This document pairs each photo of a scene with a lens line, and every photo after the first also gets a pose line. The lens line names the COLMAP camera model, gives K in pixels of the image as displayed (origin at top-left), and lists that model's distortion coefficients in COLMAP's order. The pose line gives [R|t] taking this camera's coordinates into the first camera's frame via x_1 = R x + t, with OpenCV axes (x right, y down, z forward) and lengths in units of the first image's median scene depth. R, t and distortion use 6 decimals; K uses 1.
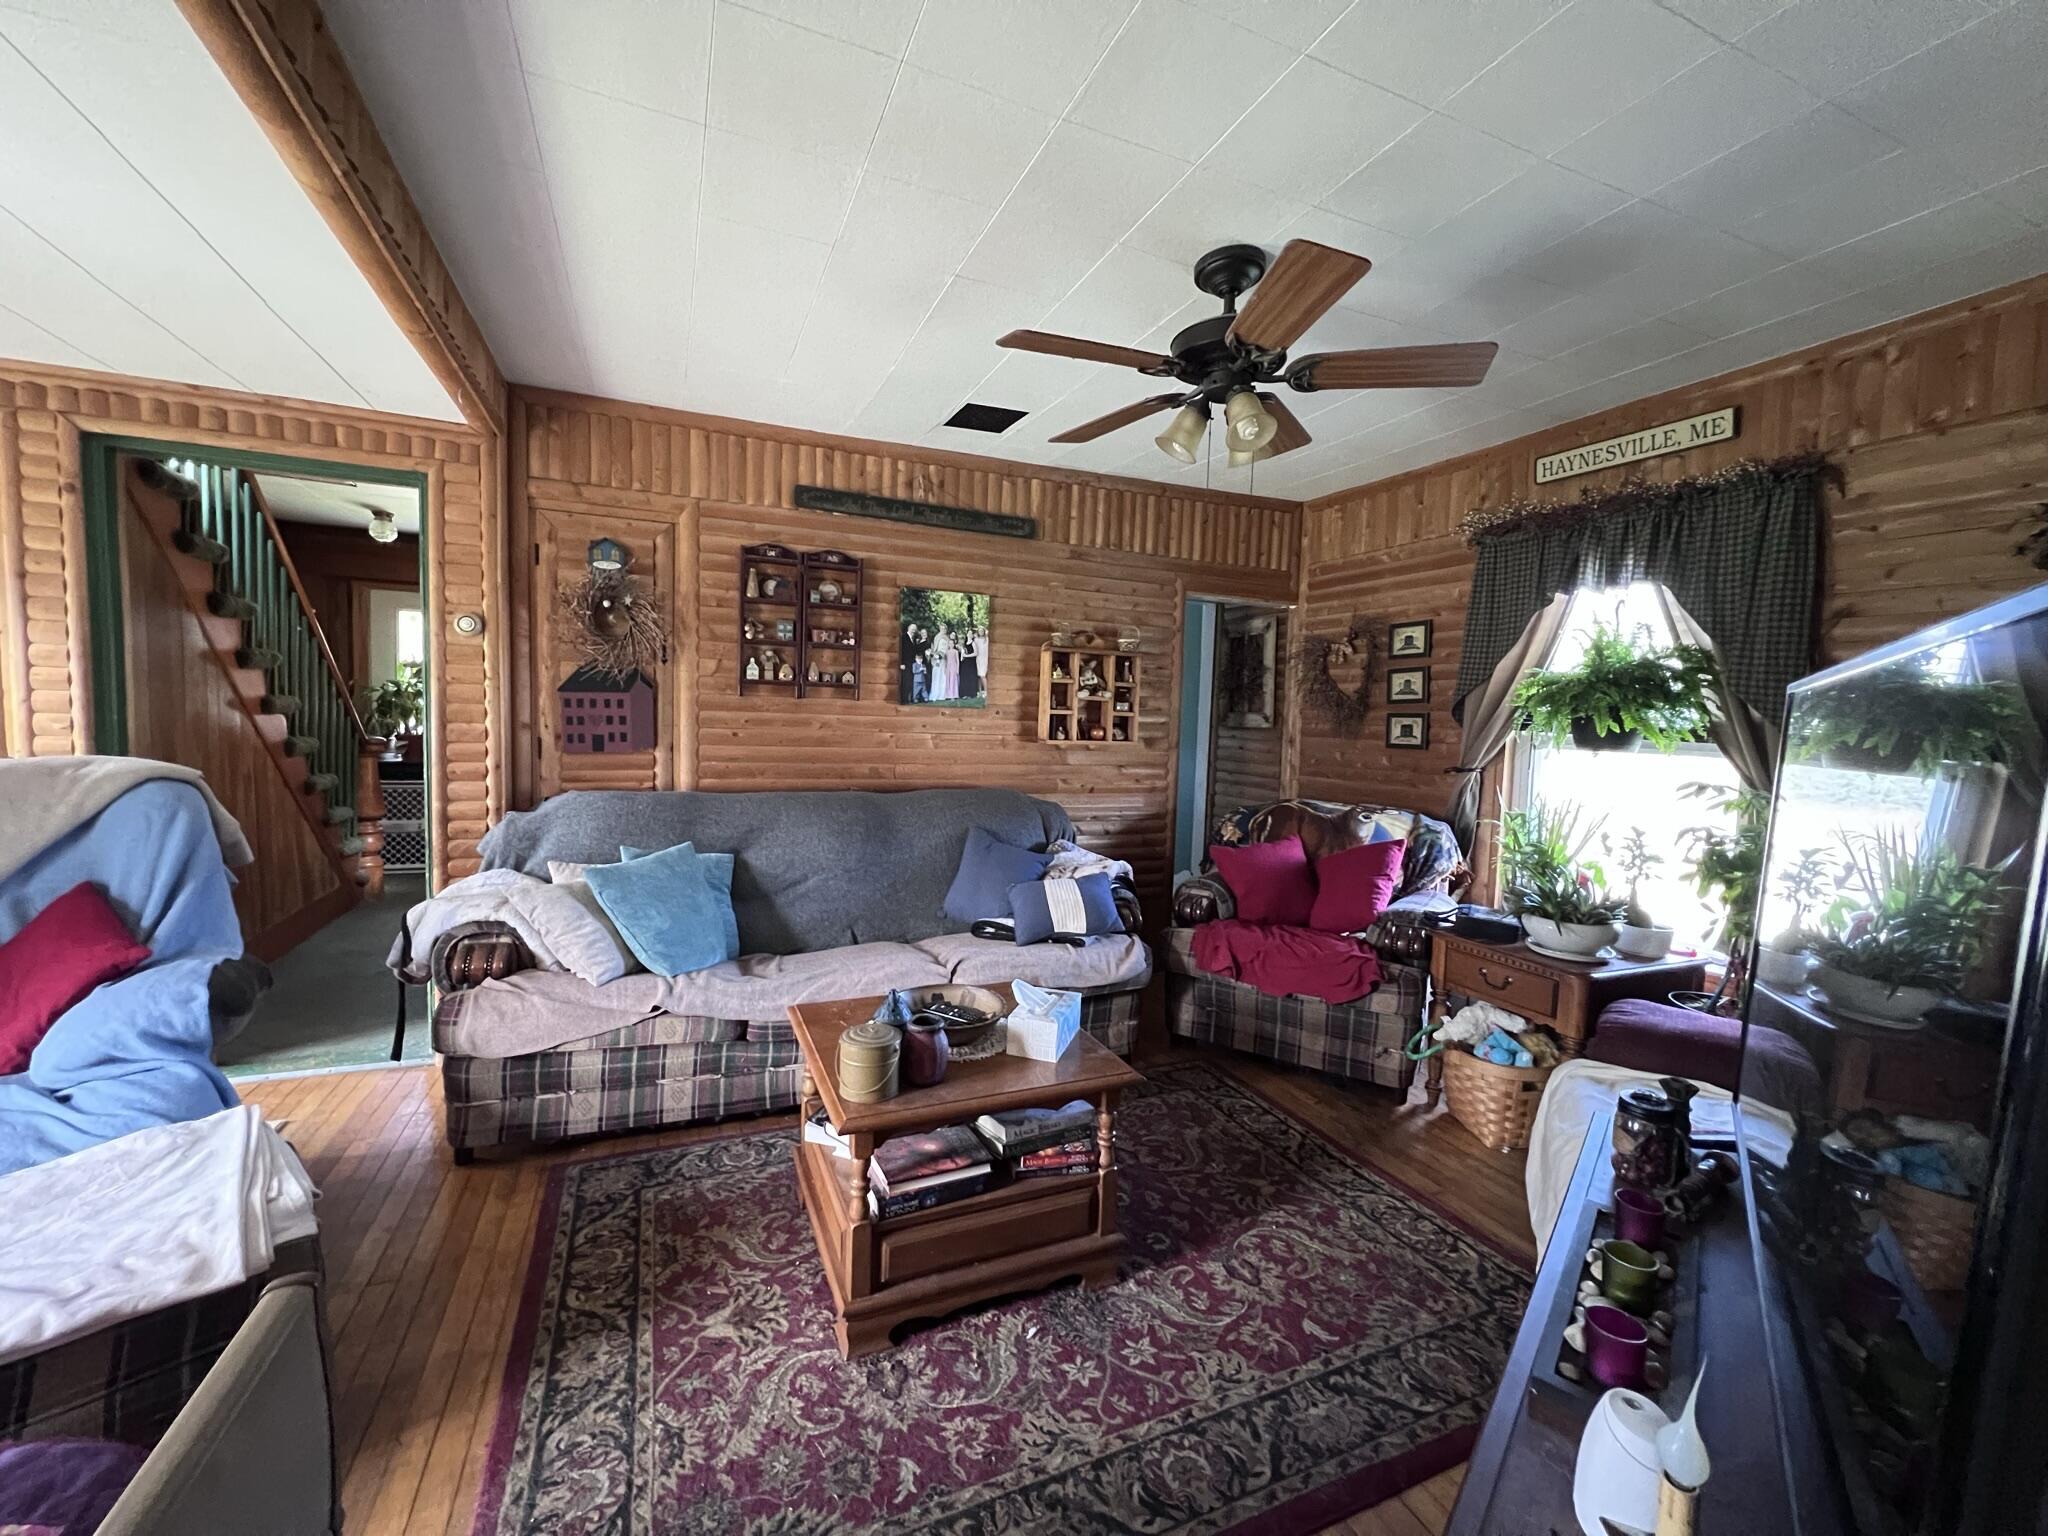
lens RADIAL K [[818.0, 0, 1015.1], [0, 818.0, 765.0], [0, 0, 1]] dist [-0.005535, 0.001698]
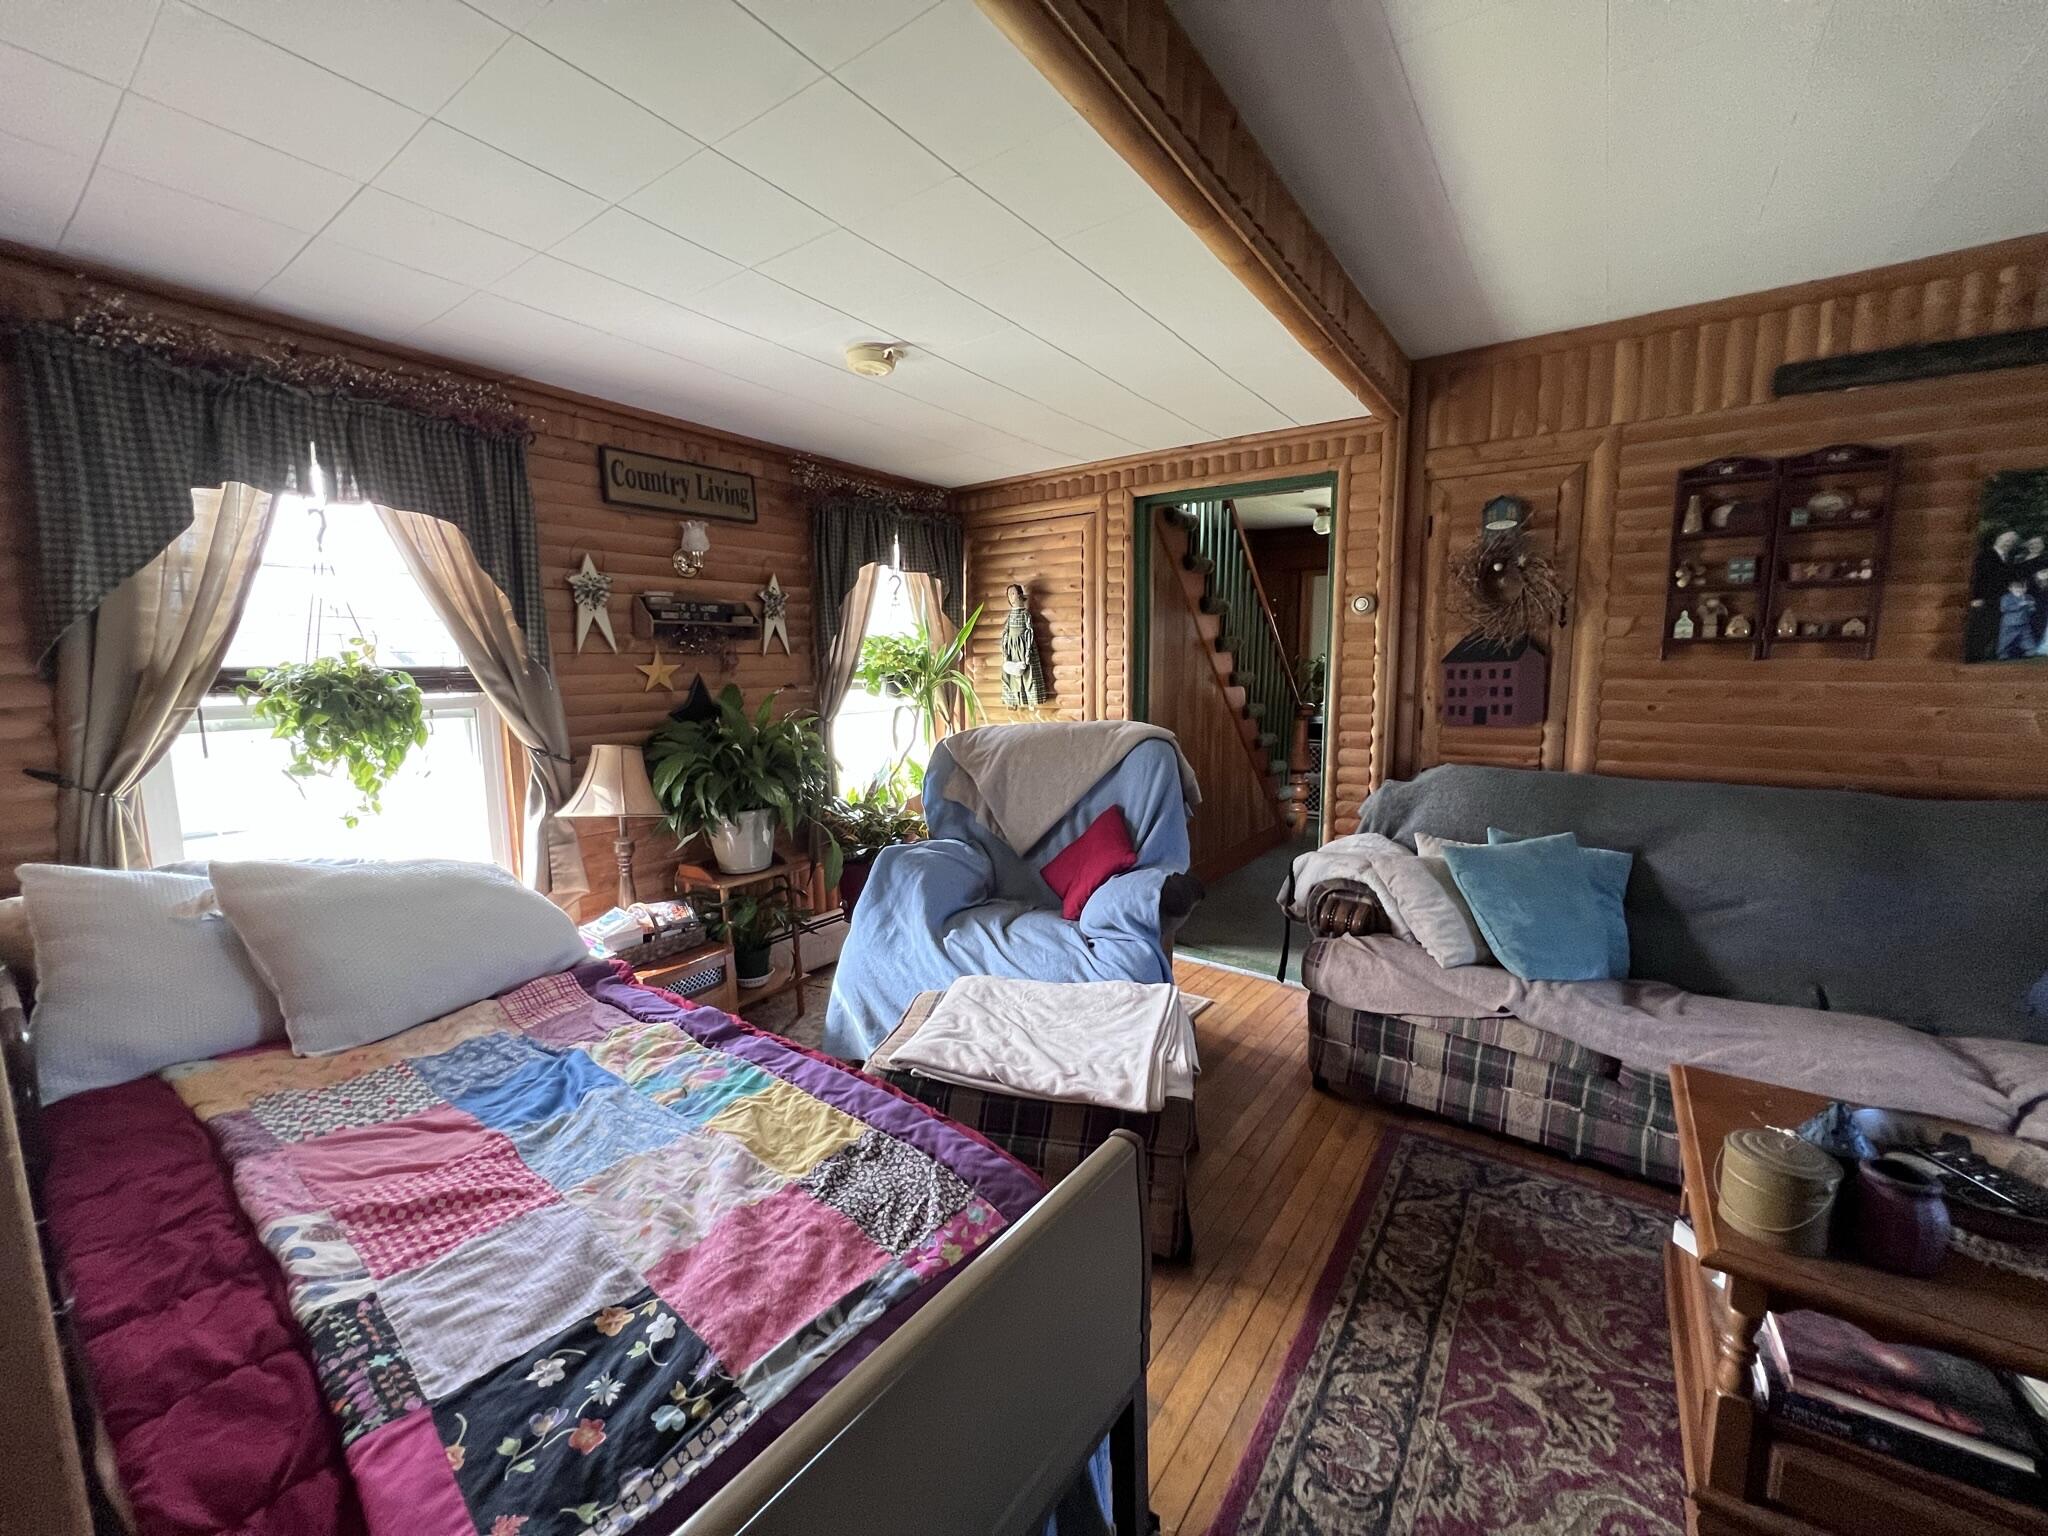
lens RADIAL K [[818.0, 0, 1015.9], [0, 818.0, 765.2], [0, 0, 1]] dist [-0.005535, 0.001698]
pose [[0.515137, 0.072222, -0.854060, 0.040182], [-0.031837, 0.997368, 0.065137, -0.017996], [0.856516, -0.006364, 0.516081, 0.053548]]
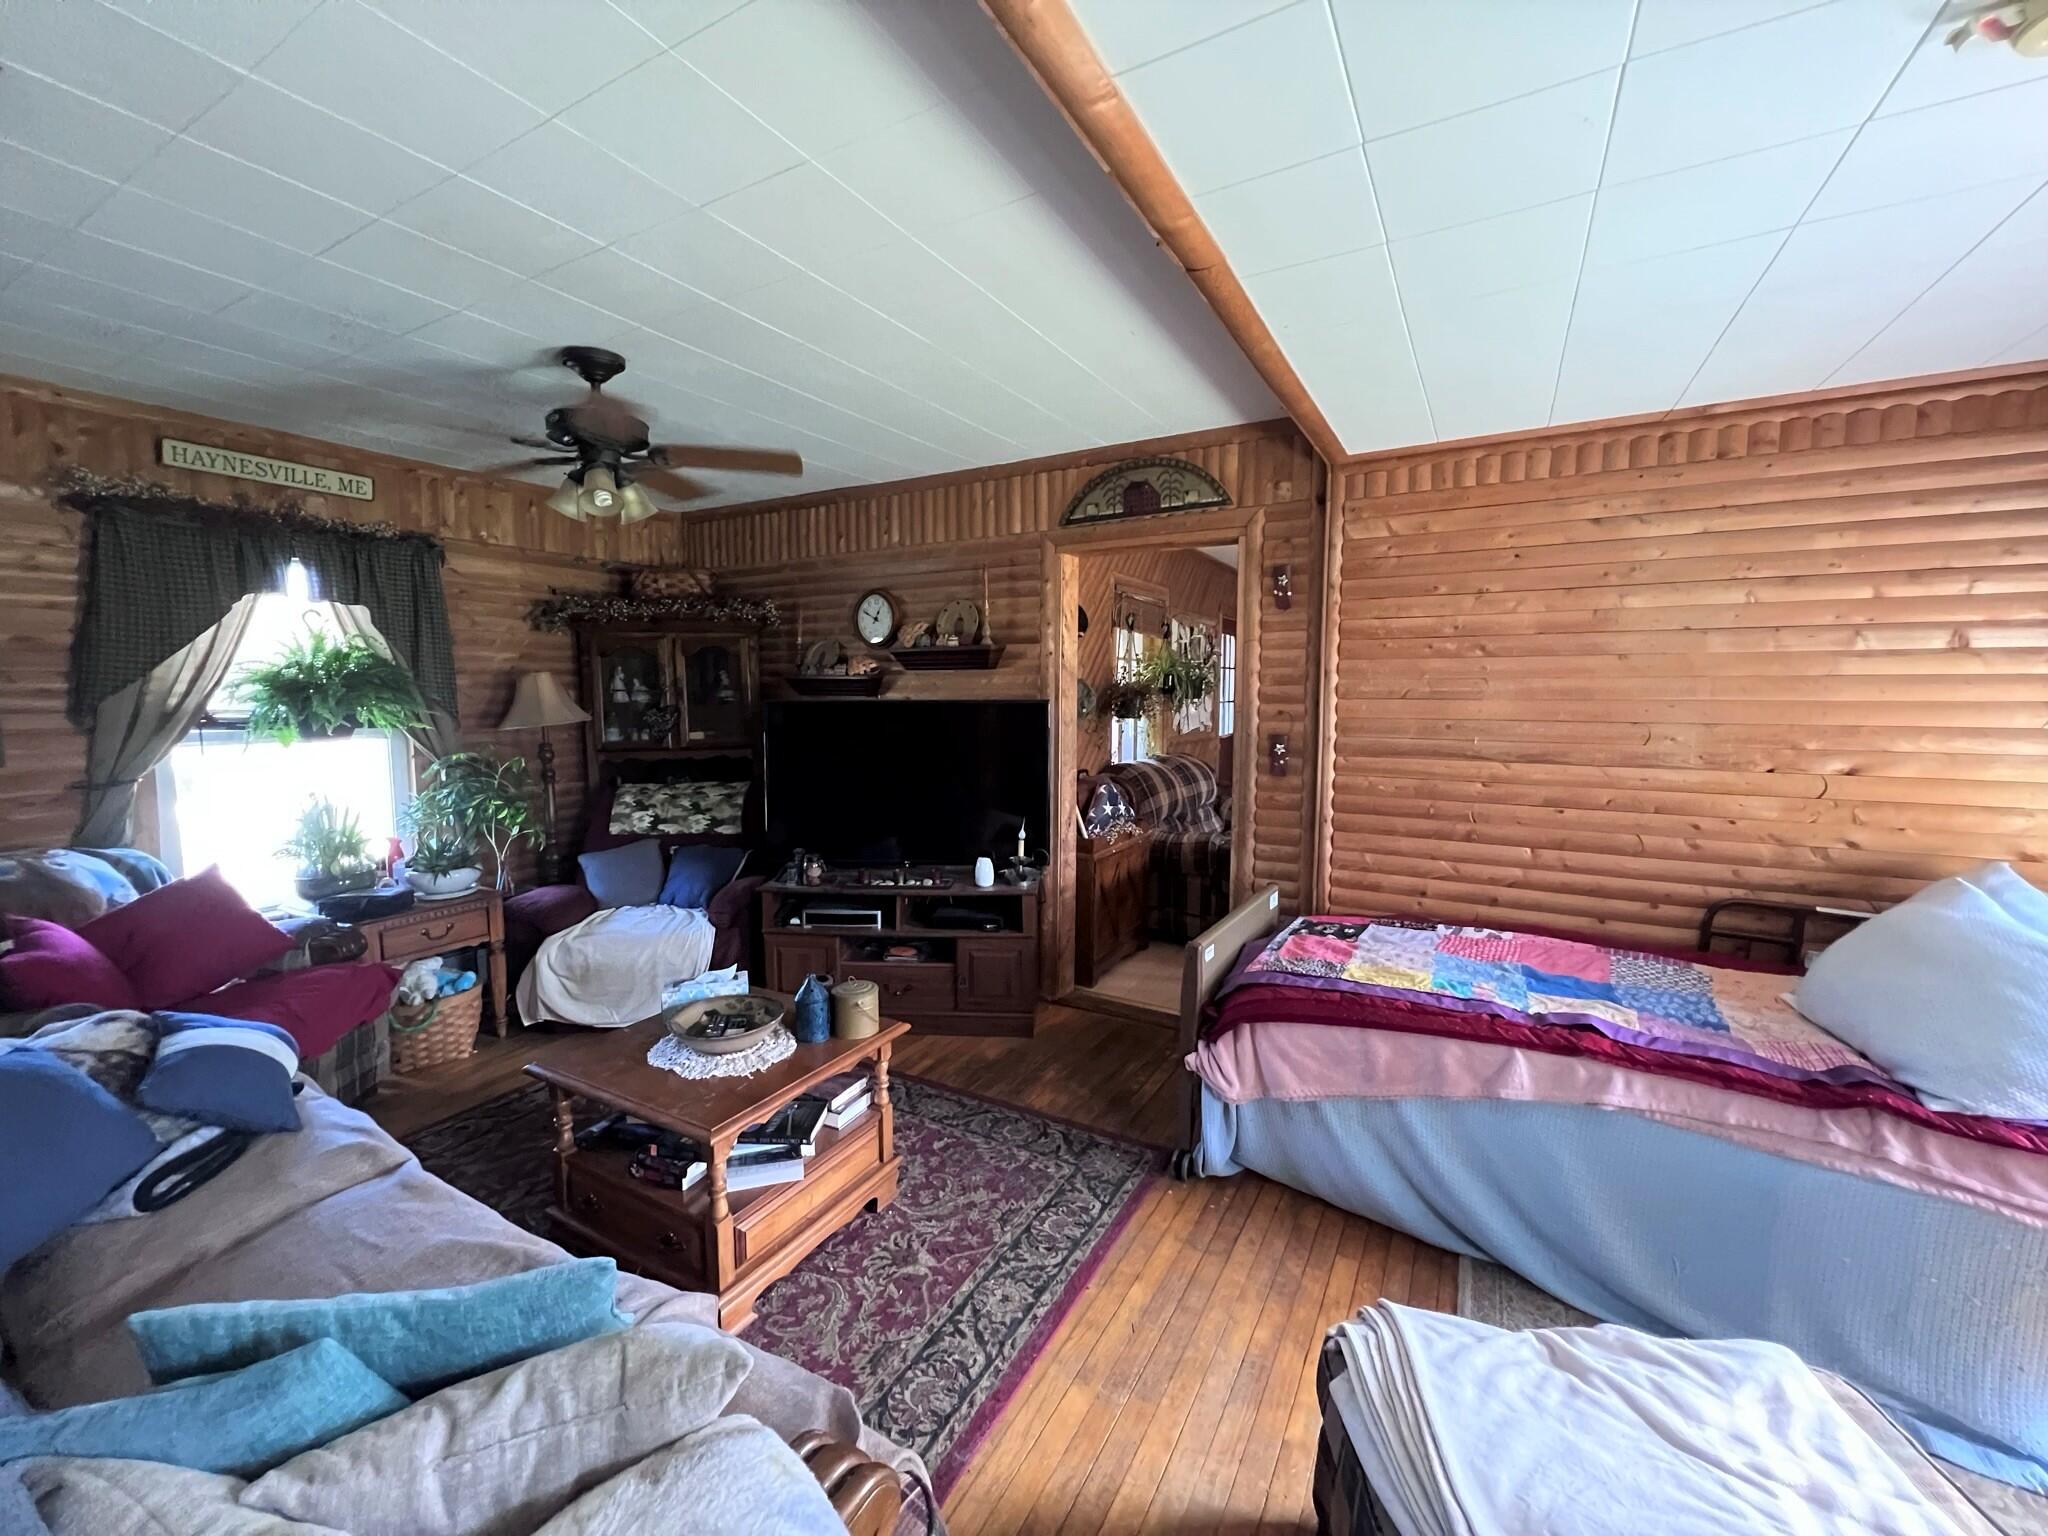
lens RADIAL K [[818.0, 0, 1017.3], [0, 818.0, 770.1], [0, 0, 1]] dist [-0.005535, 0.001698]
pose [[-0.598415, -0.108421, 0.793817, -0.925908], [0.037133, 0.985983, 0.162661, -0.151880], [-0.800326, 0.126816, -0.586001, 1.052550]]
